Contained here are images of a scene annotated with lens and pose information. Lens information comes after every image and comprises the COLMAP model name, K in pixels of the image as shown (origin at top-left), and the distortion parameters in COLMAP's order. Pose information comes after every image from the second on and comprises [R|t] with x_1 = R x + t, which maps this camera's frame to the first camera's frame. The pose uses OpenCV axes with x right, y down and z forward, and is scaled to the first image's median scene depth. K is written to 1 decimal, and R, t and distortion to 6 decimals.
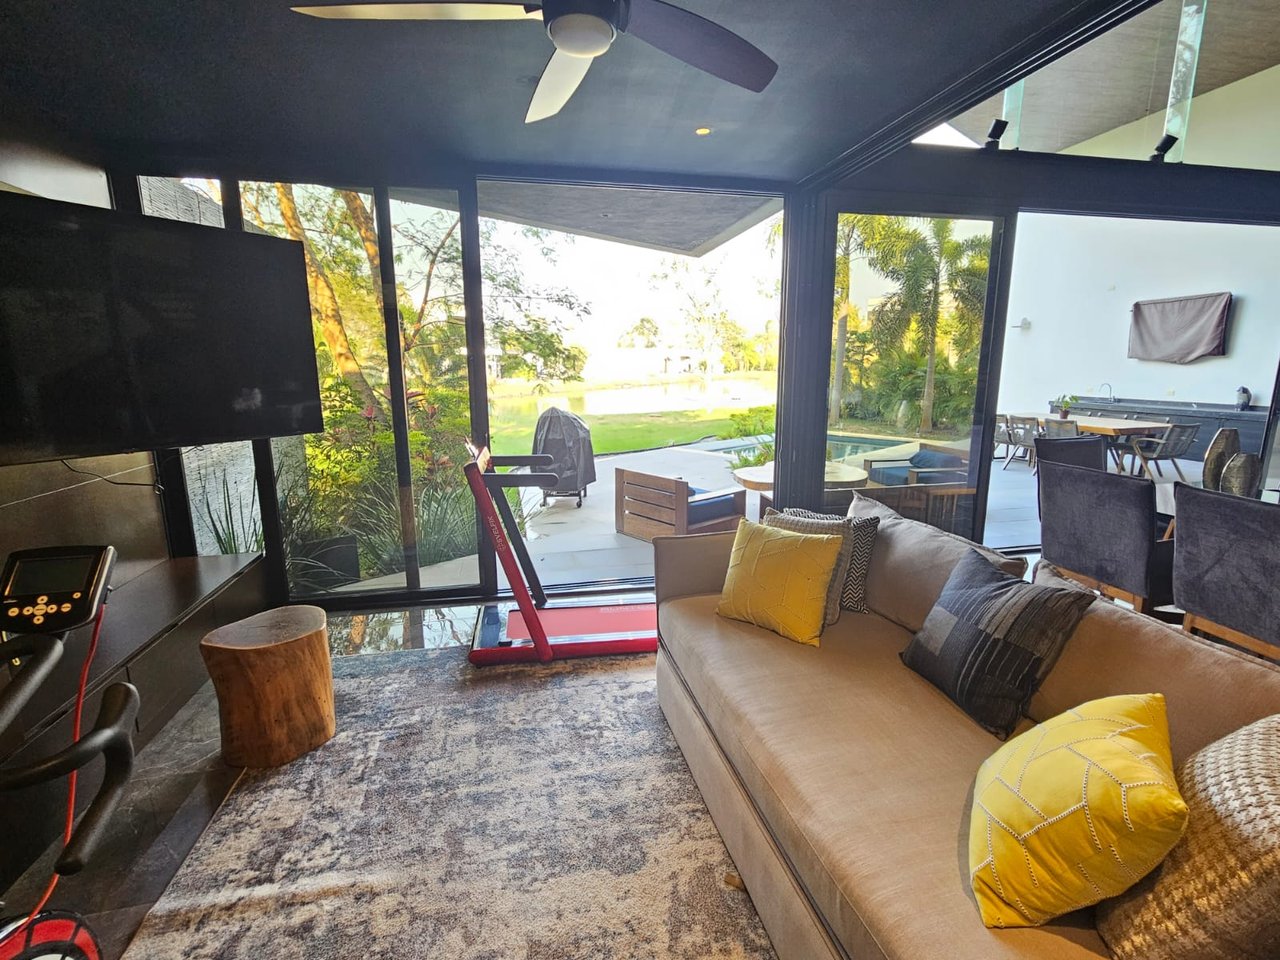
lens RADIAL K [[599.0, 0, 642.3], [0, 599.0, 476.1], [0, 0, 1]] dist [0.014644, 0.000492]
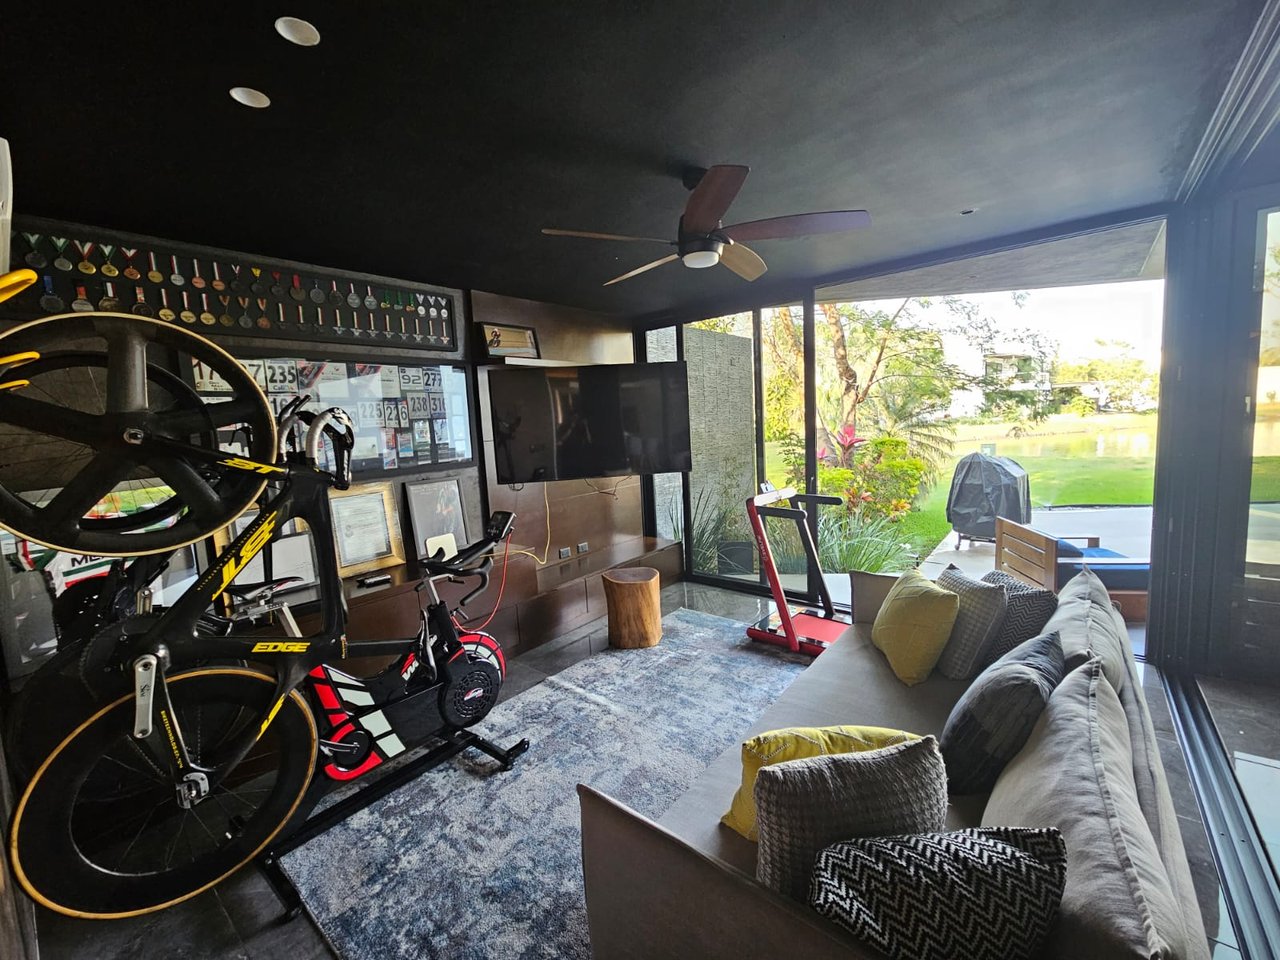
lens RADIAL K [[543.4, 0, 640.6], [0, 543.4, 480.8], [0, 0, 1]] dist [0.000747, 0.000245]
pose [[0.616979, 0.059467, -0.784730, 0.690827], [-0.095545, 0.995425, 0.000313, -0.040117], [0.781158, 0.074784, 0.619838, -0.035888]]
